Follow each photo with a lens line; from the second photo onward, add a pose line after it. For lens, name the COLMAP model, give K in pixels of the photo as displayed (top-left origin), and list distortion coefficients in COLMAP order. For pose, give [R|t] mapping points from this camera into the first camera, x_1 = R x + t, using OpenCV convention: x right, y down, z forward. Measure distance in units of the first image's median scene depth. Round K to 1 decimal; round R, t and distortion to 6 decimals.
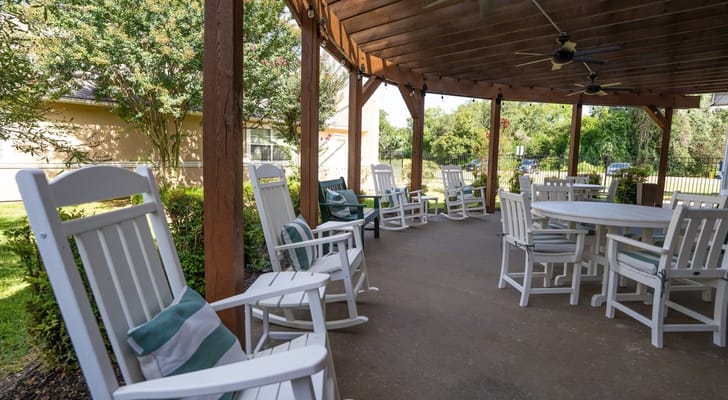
lens RADIAL K [[333.2, 0, 364.0], [0, 333.2, 200.0], [0, 0, 1]] dist [-0.001751, -0.000299]
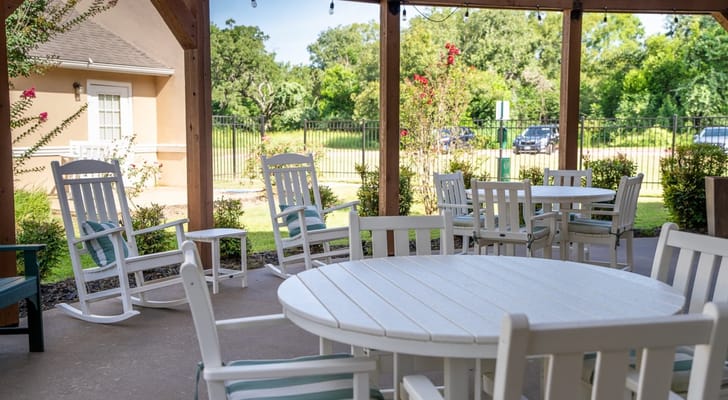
lens RADIAL K [[658.3, 0, 364.0], [0, 658.3, 200.0], [0, 0, 1]] dist [0.079574, 0.003643]
pose [[0.992008, -0.038281, 0.120228, 0.097011], [0.039543, 0.999185, -0.008128, -0.012508], [-0.119819, 0.012817, 0.992713, 0.049803]]
